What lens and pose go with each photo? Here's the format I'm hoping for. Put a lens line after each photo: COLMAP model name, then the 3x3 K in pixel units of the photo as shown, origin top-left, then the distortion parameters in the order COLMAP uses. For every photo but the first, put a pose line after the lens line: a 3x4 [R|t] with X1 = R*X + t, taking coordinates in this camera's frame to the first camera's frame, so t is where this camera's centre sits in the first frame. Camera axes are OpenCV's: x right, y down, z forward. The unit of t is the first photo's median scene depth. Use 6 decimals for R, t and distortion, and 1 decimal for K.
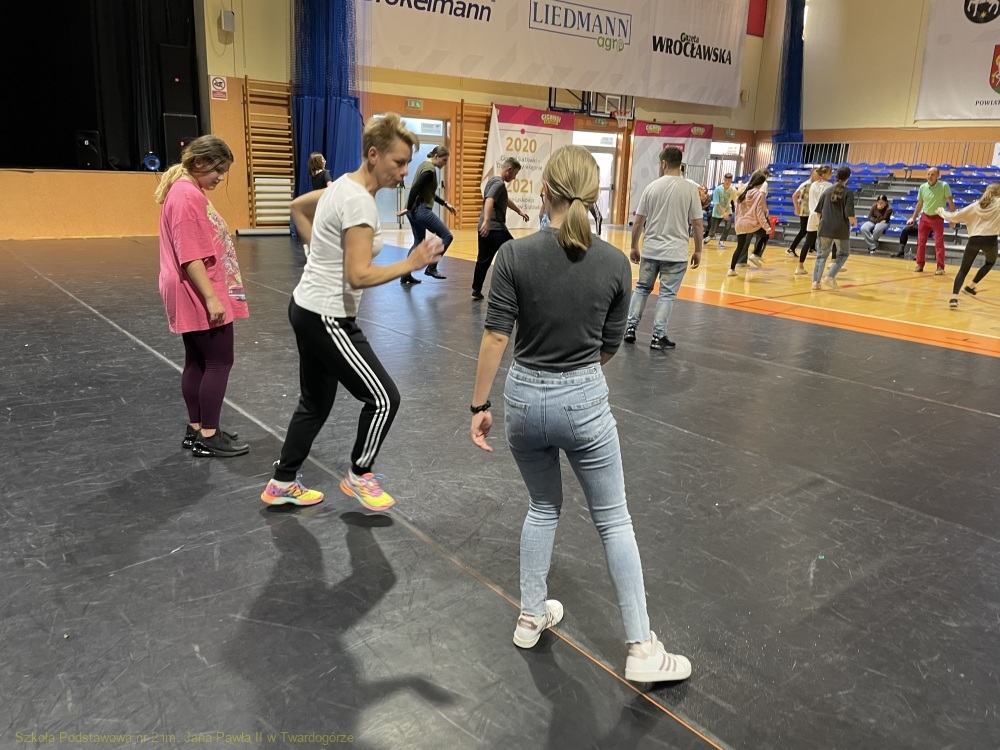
lens RADIAL K [[772.5, 0, 501.6], [0, 772.5, 372.6], [0, 0, 1]] dist [0.055897, -0.040852]
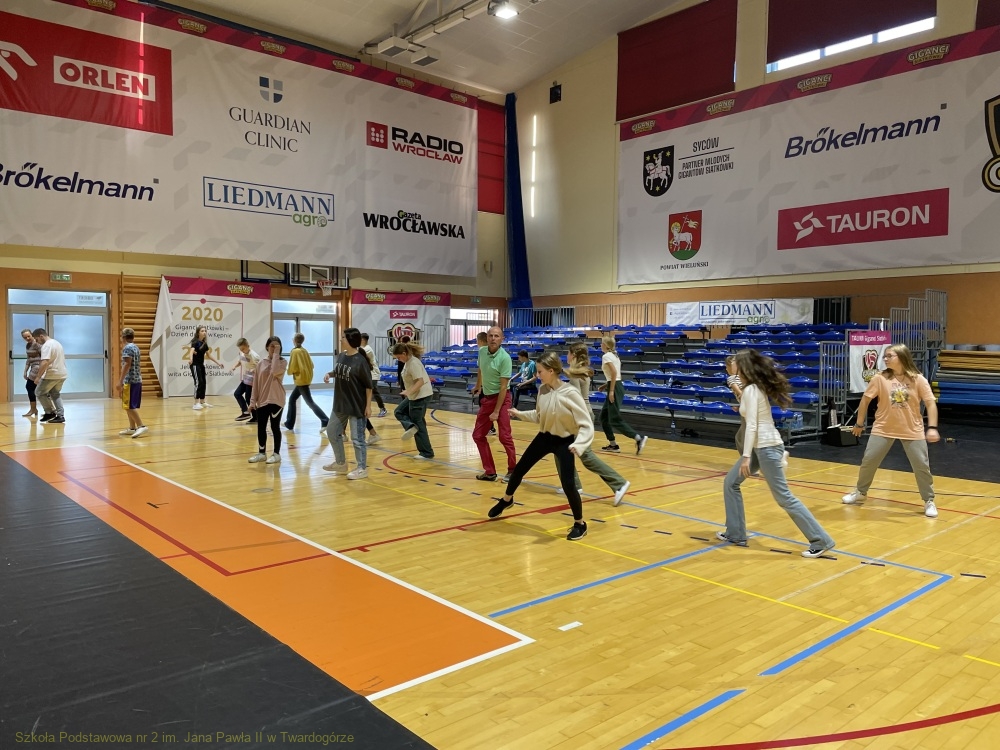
lens RADIAL K [[772.5, 0, 501.1], [0, 772.5, 379.4], [0, 0, 1]] dist [0.055897, -0.040852]
pose [[0.999224, -0.031162, 0.024094, 0.365255], [0.035552, 0.976827, -0.211058, 0.015503], [-0.016959, 0.211751, 0.977177, 0.023993]]
